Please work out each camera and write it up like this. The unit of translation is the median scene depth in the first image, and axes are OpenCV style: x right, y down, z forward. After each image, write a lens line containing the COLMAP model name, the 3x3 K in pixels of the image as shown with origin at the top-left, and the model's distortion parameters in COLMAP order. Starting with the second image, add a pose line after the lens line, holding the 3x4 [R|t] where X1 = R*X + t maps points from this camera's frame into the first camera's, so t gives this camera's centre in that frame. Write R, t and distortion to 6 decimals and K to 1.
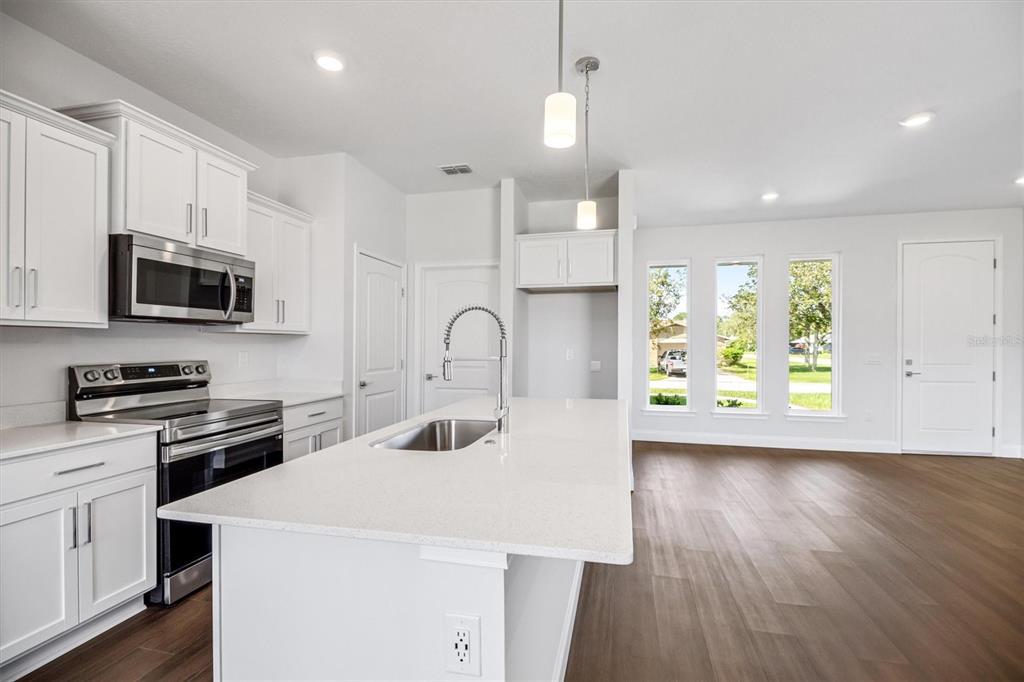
lens RADIAL K [[456.6, 0, 486.8], [0, 456.6, 344.6], [0, 0, 1]] dist [0.010914, 0.002331]
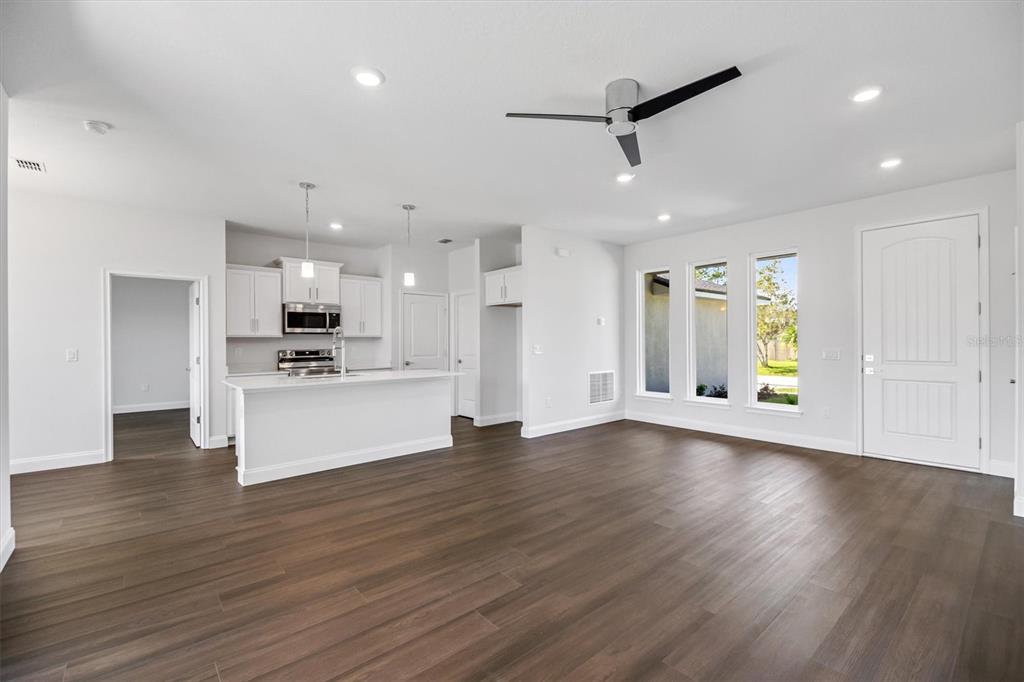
lens RADIAL K [[456.6, 0, 509.1], [0, 456.6, 342.2], [0, 0, 1]] dist [0.010914, 0.002331]
pose [[0.789873, -0.003776, -0.613259, 1.042350], [0.005839, 0.999982, 0.001364, 0.000561], [0.613243, -0.004658, 0.789881, -0.196199]]
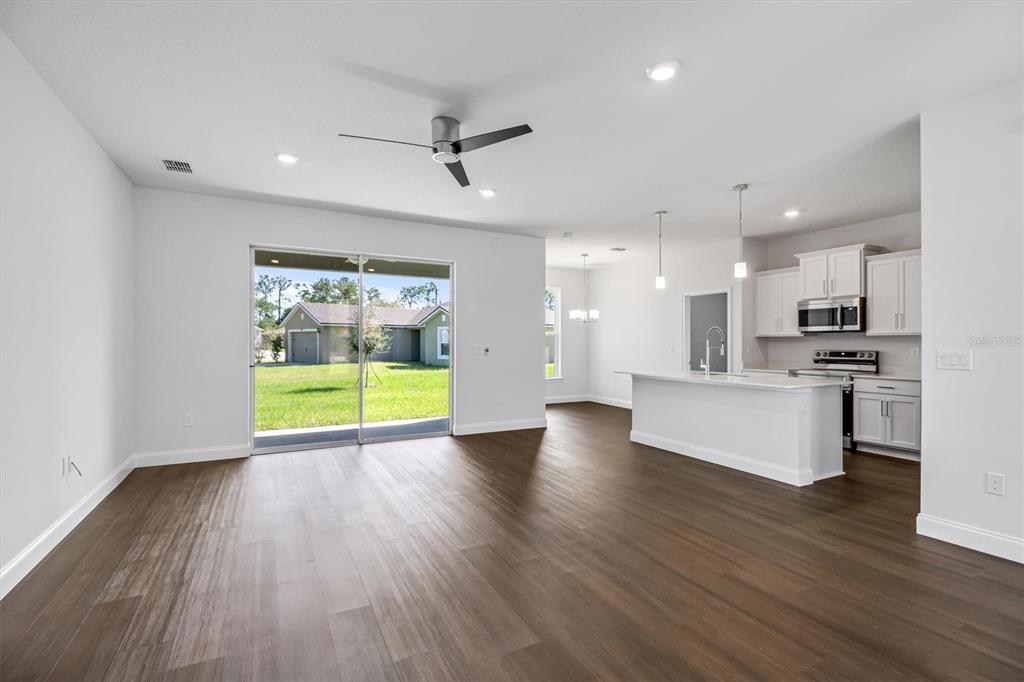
lens RADIAL K [[456.6, 0, 511.4], [0, 456.6, 342.8], [0, 0, 1]] dist [0.010914, 0.002331]
pose [[-0.757991, -0.000003, -0.652265, 1.173483], [-0.003721, 0.999984, 0.004320, -0.000299], [0.652254, 0.005701, -0.757979, 0.991294]]
